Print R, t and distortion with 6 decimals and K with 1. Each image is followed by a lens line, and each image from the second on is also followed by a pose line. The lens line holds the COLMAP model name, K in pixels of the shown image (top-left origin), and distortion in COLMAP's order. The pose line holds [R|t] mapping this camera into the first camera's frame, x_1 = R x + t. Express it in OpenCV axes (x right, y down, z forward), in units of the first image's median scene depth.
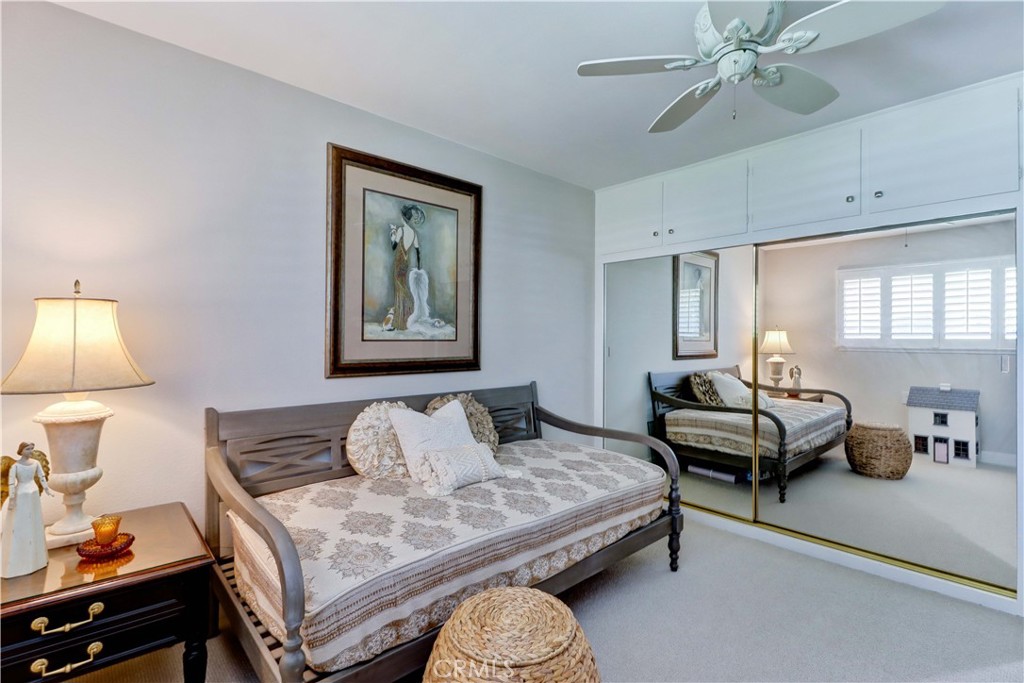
lens RADIAL K [[475.4, 0, 517.8], [0, 475.4, 333.1], [0, 0, 1]] dist [0.027174, 0.000436]
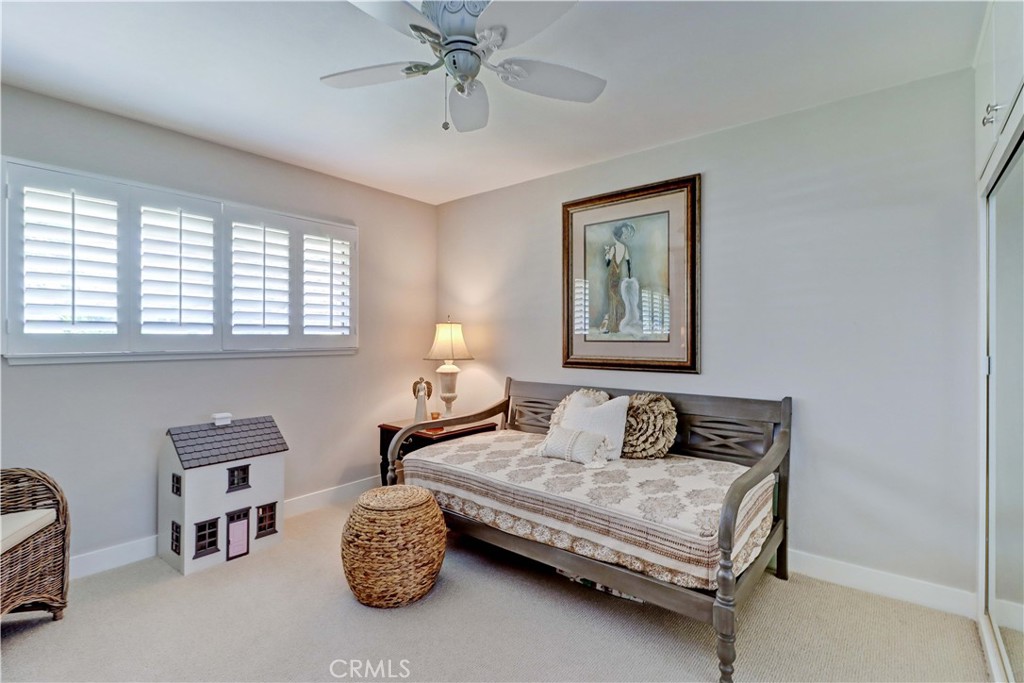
lens RADIAL K [[475.4, 0, 519.6], [0, 475.4, 339.6], [0, 0, 1]] dist [0.027174, 0.000436]
pose [[0.148352, -0.002634, -0.988931, 0.912154], [0.005040, 0.999985, -0.001907, 0.012721], [0.988922, -0.004701, 0.148363, 0.604305]]
